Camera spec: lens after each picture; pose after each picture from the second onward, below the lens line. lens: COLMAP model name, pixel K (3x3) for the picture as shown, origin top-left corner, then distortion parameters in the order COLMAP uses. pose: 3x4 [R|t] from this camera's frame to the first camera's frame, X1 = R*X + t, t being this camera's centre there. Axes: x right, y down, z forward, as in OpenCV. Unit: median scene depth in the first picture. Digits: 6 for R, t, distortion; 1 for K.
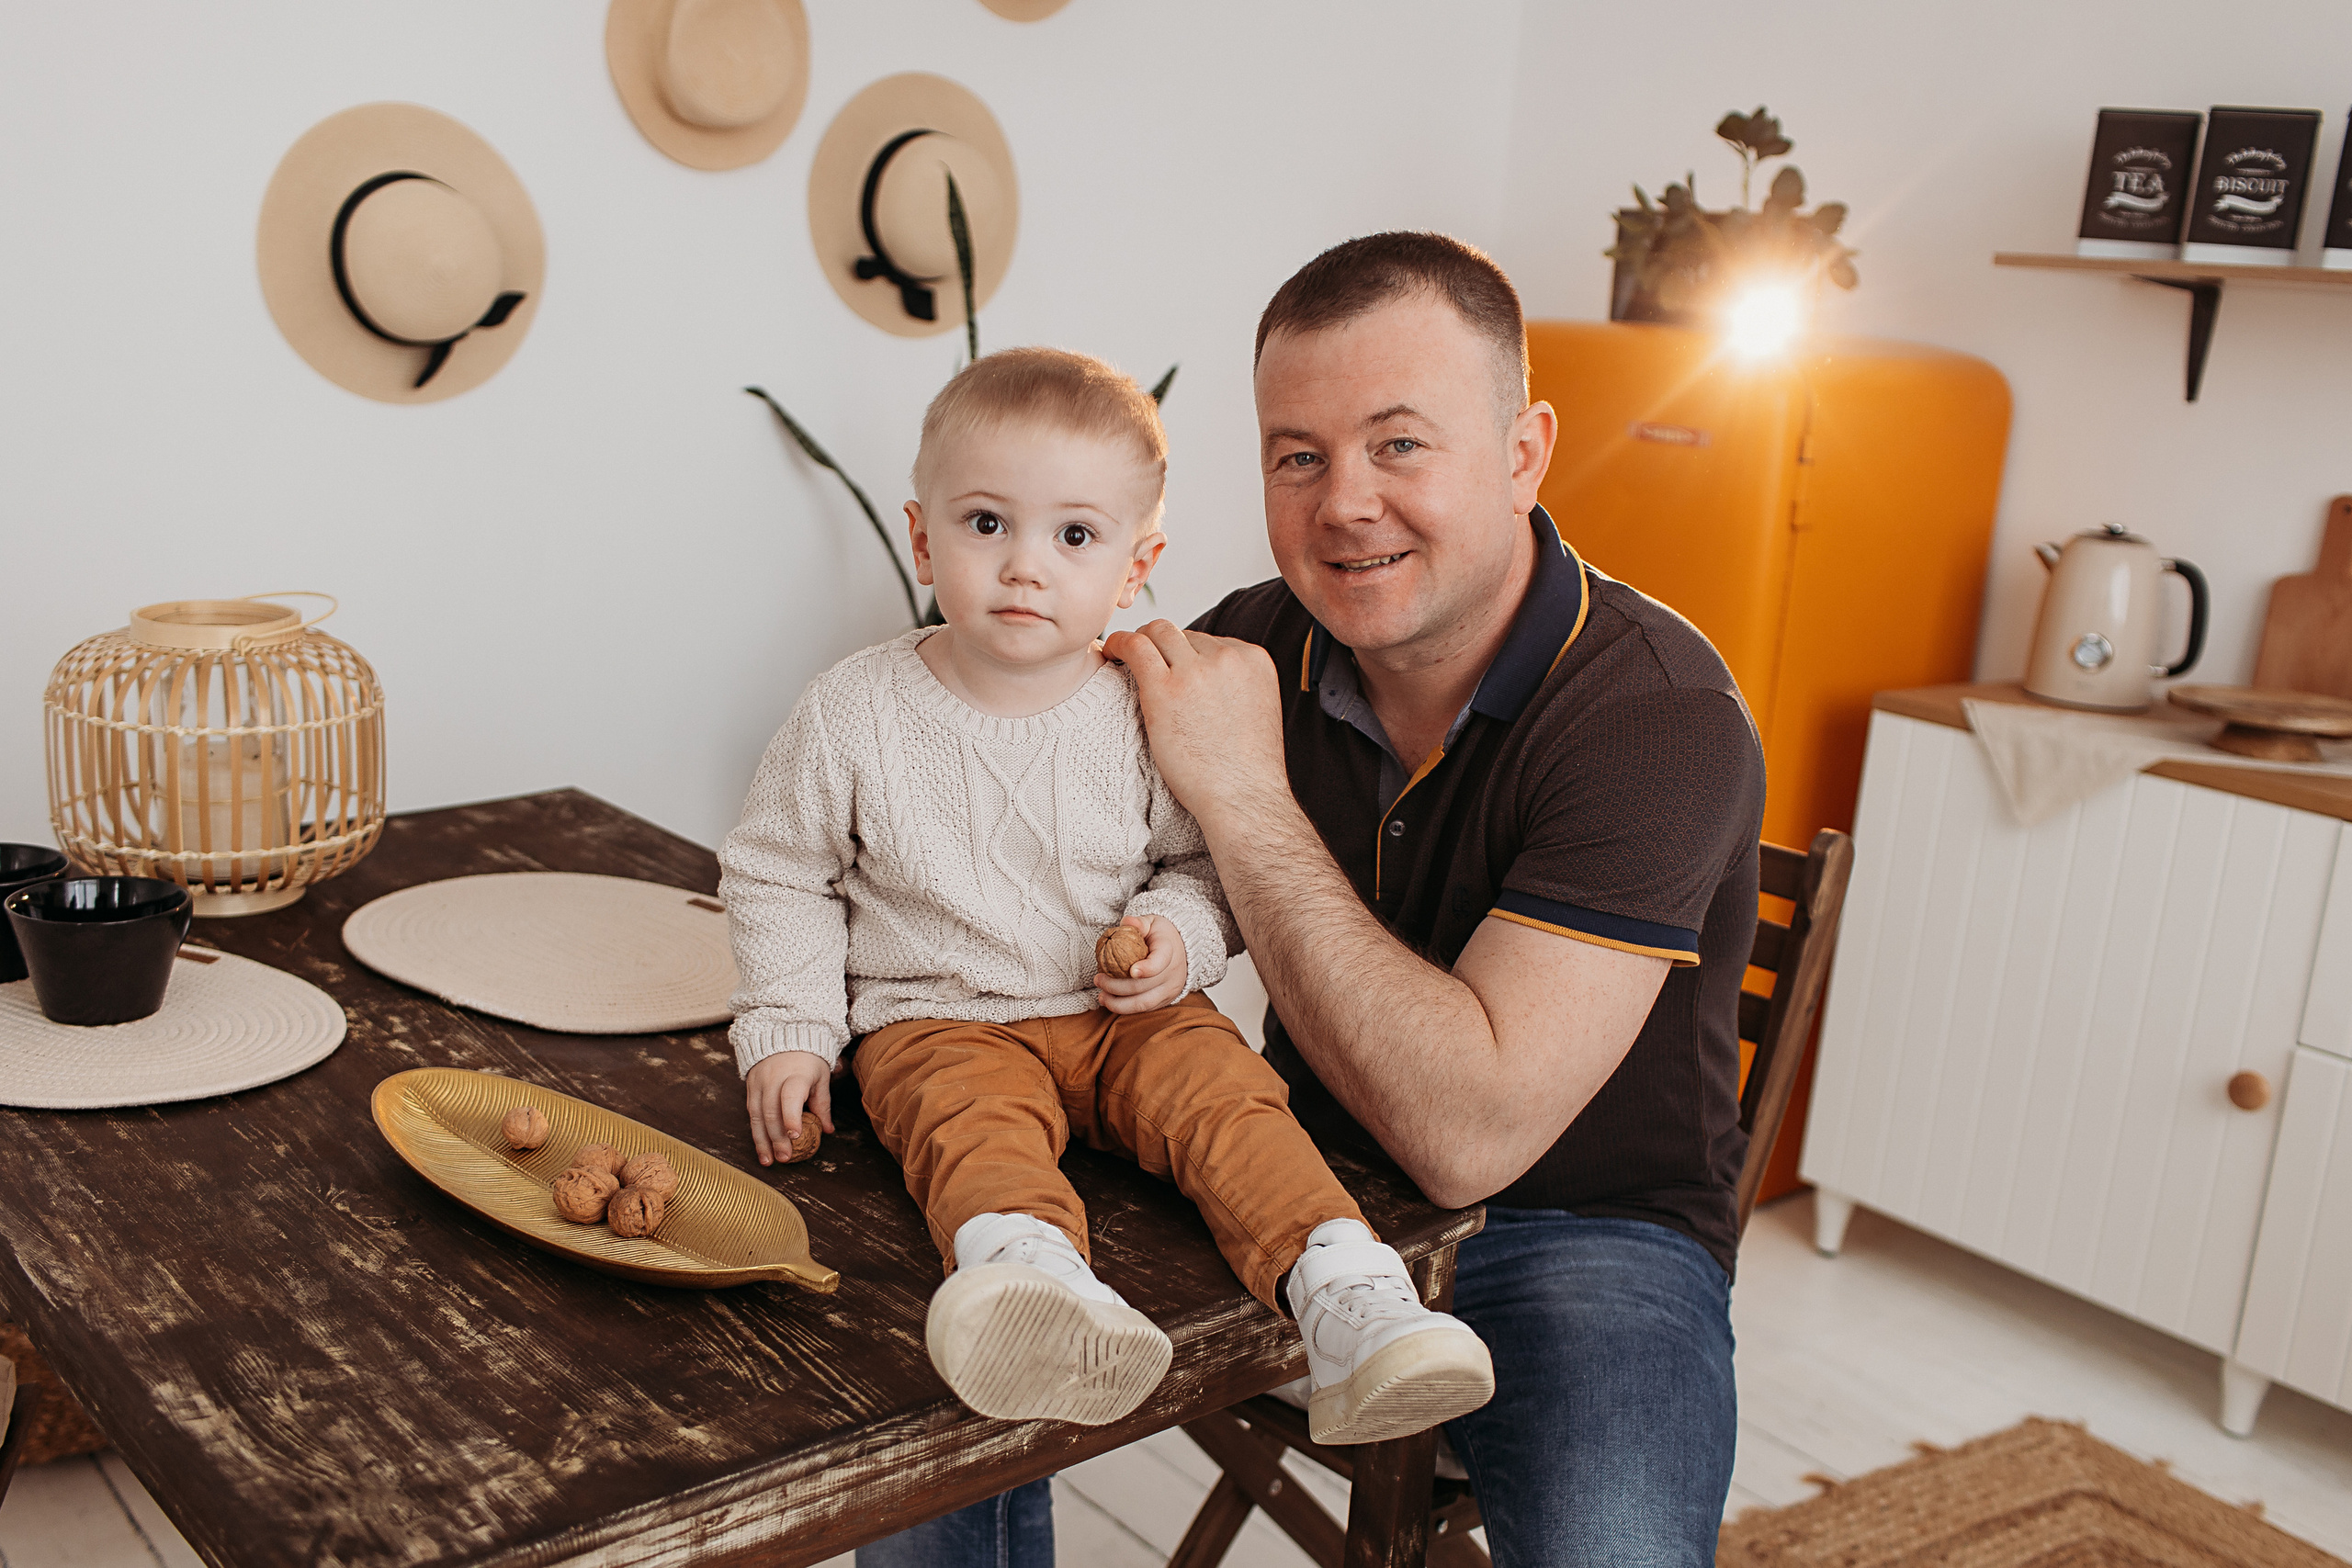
lens RADIAL K [[2244.4, 0, 1176.0], [0, 2244.4, 784.0], [0, 0, 1]] dist [0.007907, 0.008520]
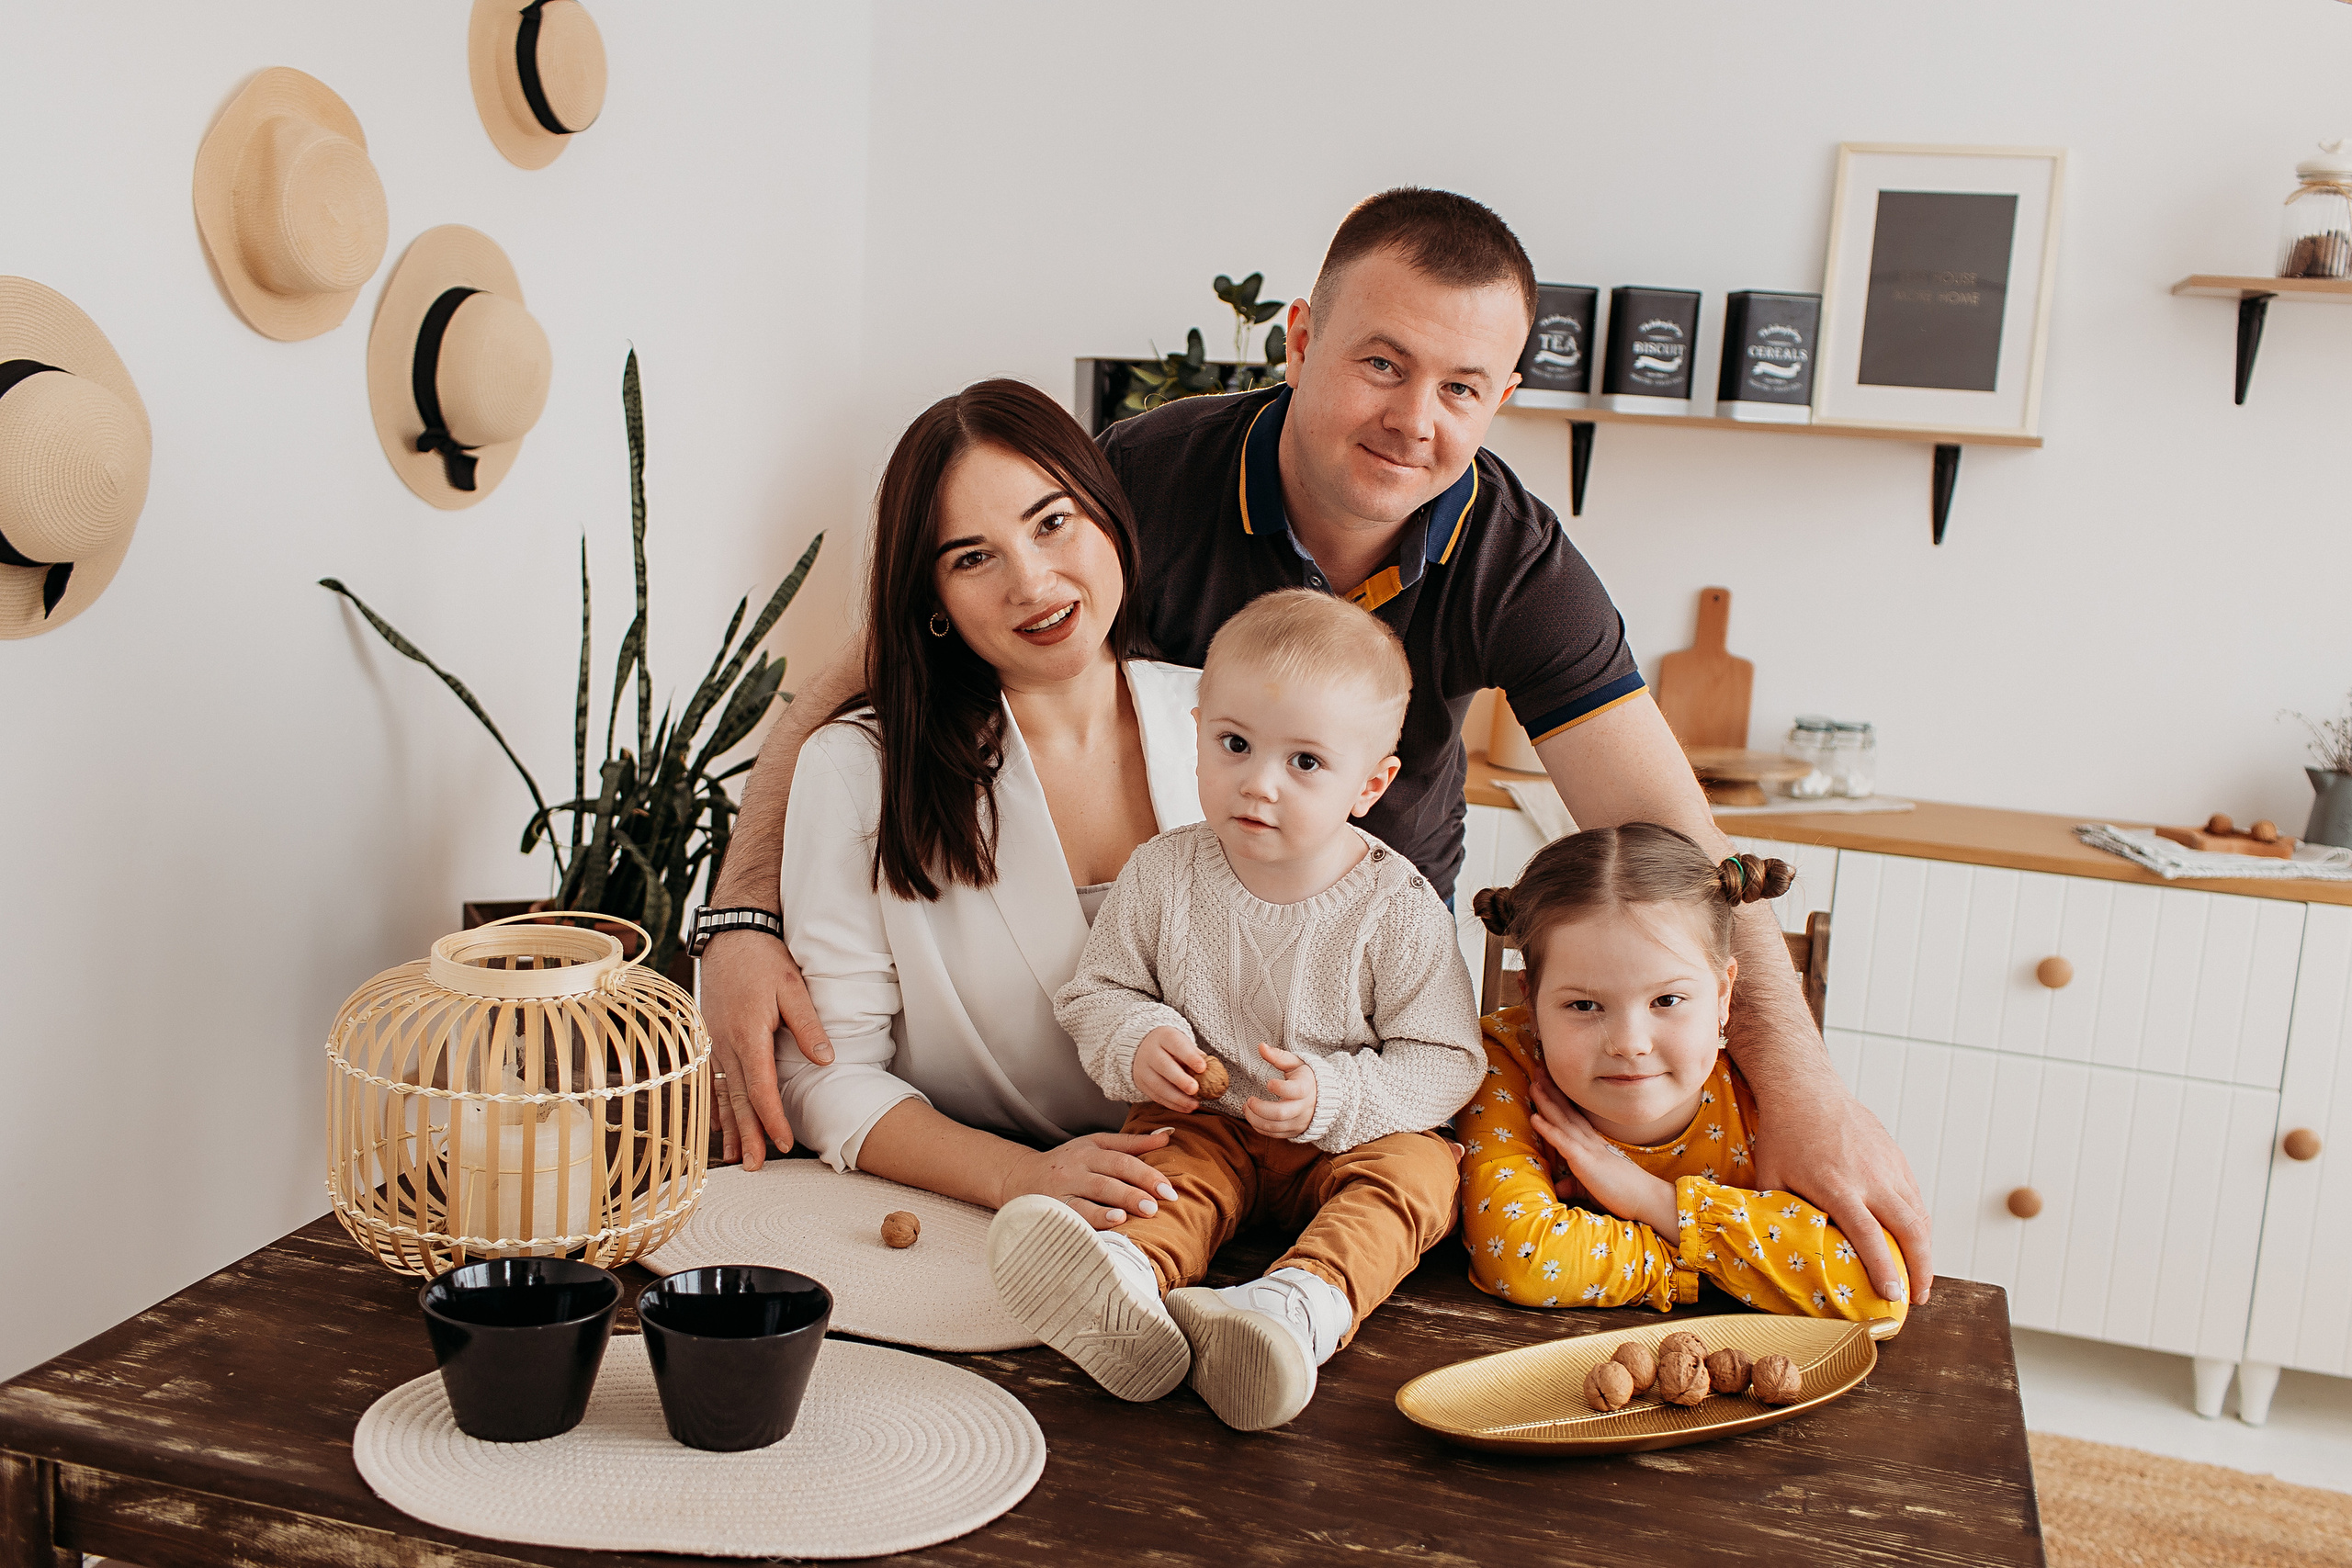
lens RADIAL K [[2244.4, 0, 1176.0], [0, 2244.4, 784.0], [0, 0, 1]] dist [0.007907, 0.008520]
pose [[0.846671, -0.111443, 0.520316, -0.701295], [0.122195, 0.992411, 0.013719, -0.126657], [-0.517896, 0.051965, 0.853864, 0.146645]]
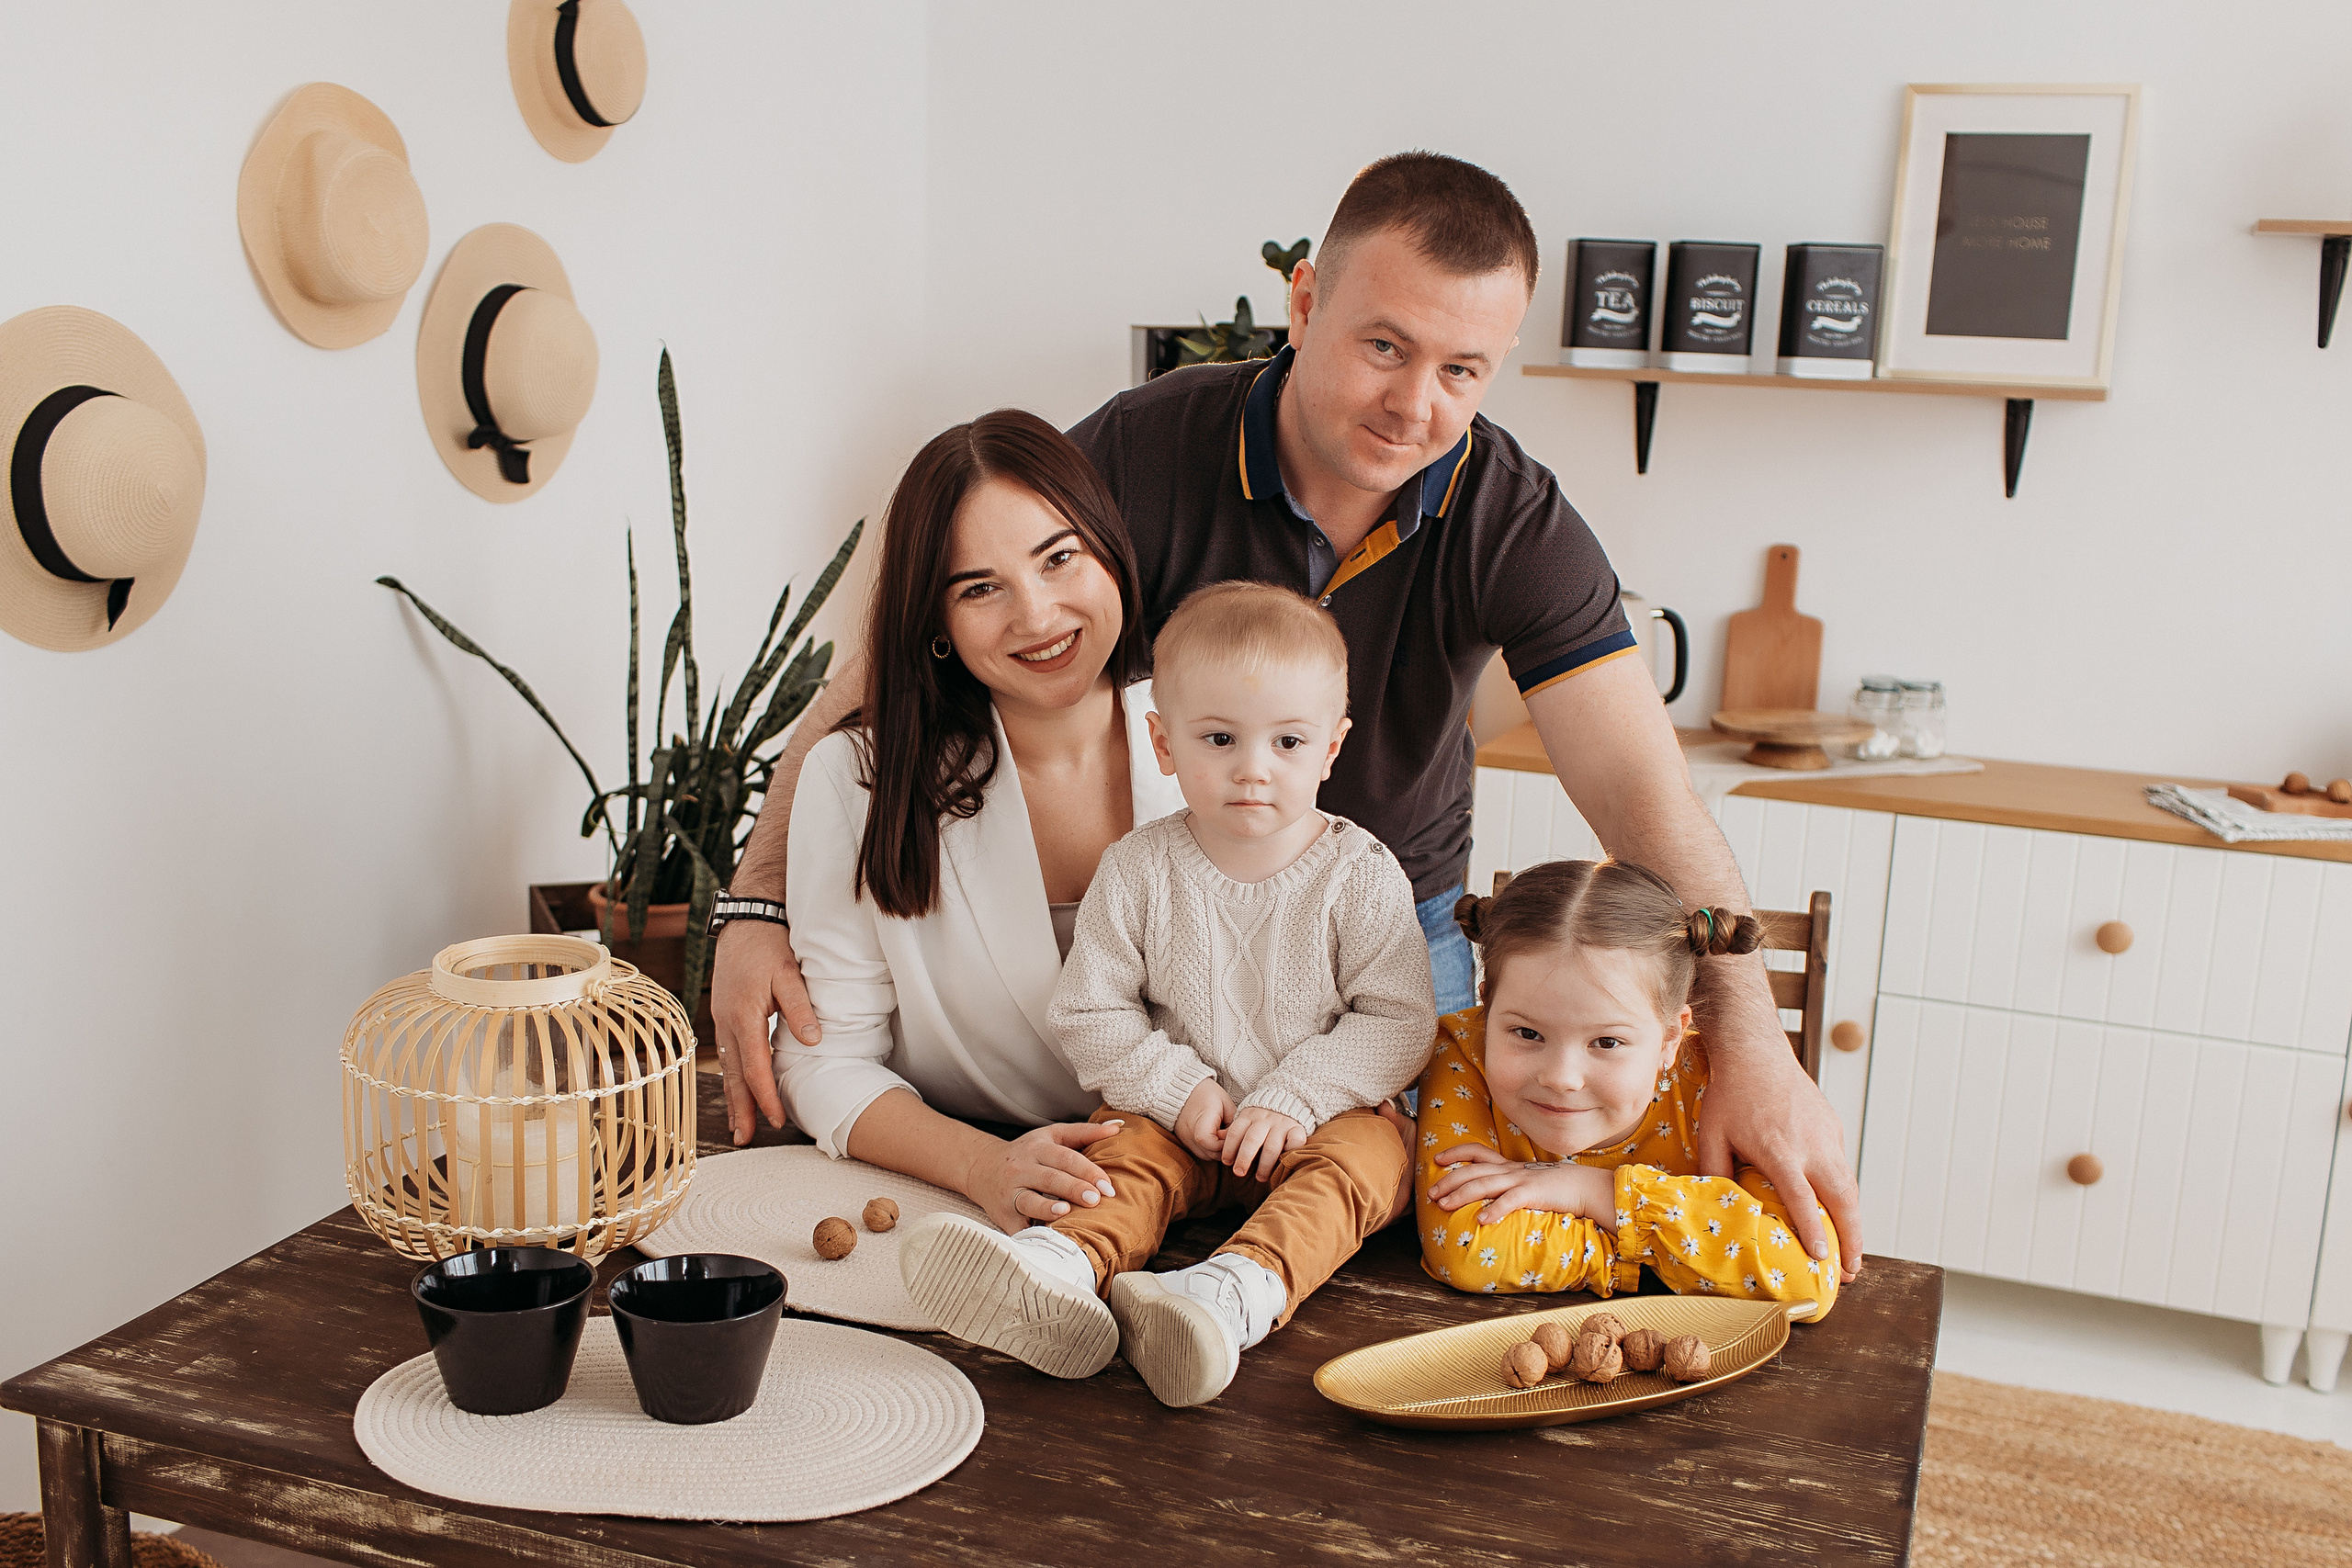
lens RADIAL K [[2330.4, 0, 1179.8], [0, 2330.4, 822.0], [0, 0, 1]] dist [0.009717, 0.010463]
pose [[0.876355, -0.145094, 0.459293, -0.664340], [0.138063, 0.989207, 0.049066, -0.149591], [-0.461456, 0.020412, 0.886928, 0.026995]]
